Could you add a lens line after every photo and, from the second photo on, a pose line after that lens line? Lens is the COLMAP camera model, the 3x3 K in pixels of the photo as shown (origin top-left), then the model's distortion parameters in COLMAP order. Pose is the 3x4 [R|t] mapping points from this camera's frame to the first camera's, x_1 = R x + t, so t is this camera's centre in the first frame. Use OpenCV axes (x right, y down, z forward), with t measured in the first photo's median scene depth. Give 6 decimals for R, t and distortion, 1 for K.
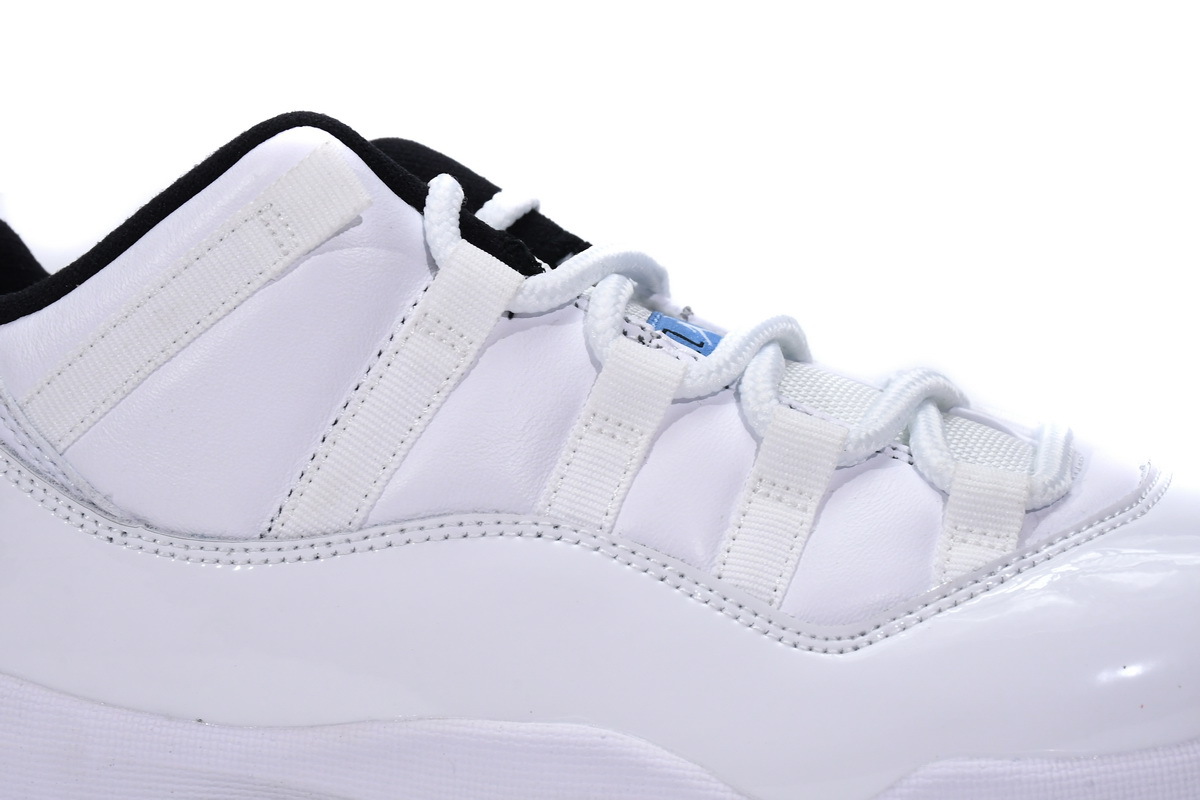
lens RADIAL K [[3105.3, 0, 597.8], [0, 3105.3, 399.7], [0, 0, 1]] dist [0.077841, 0.000000]
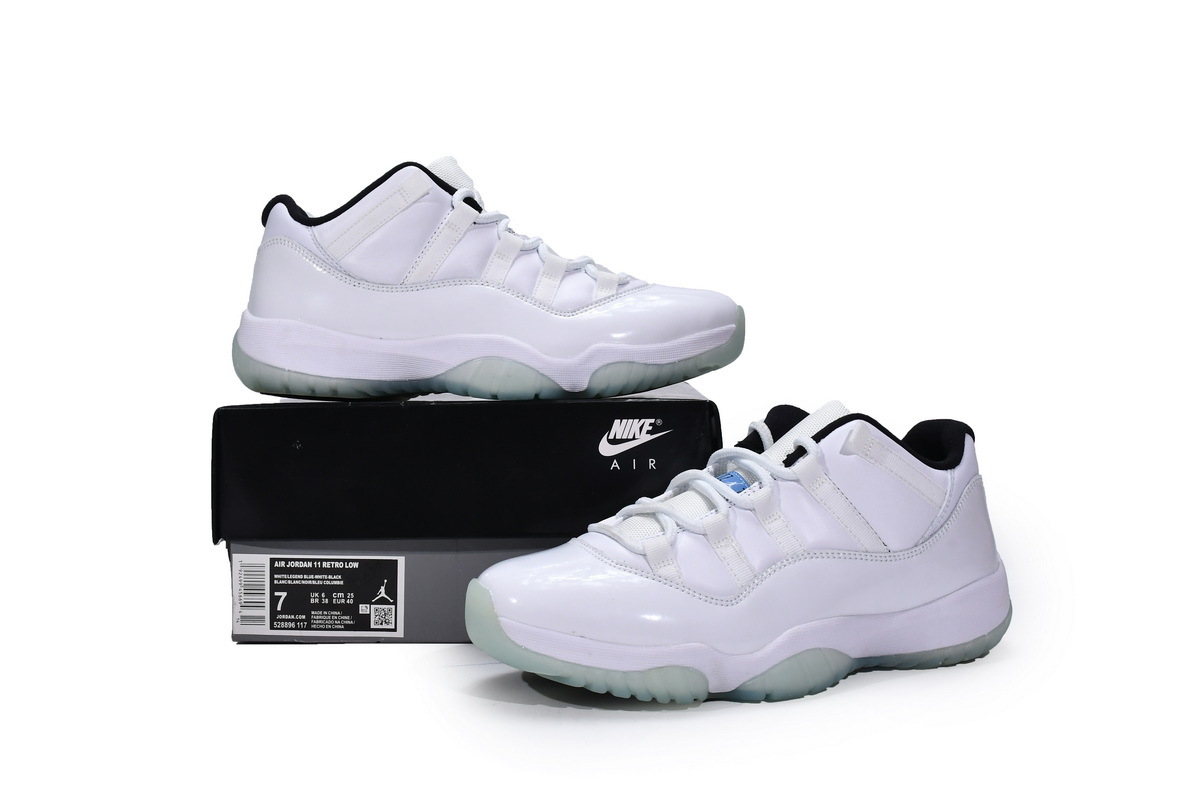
lens RADIAL K [[1246.4, 0, 605.6], [0, 1246.4, 400.2], [0, 0, 1]] dist [0.114276, 0.000000]
pose [[0.988687, 0.006124, 0.149871, -0.090518], [-0.009137, 0.999770, 0.019422, 0.143337], [-0.149718, -0.020571, 0.988515, -0.411482]]
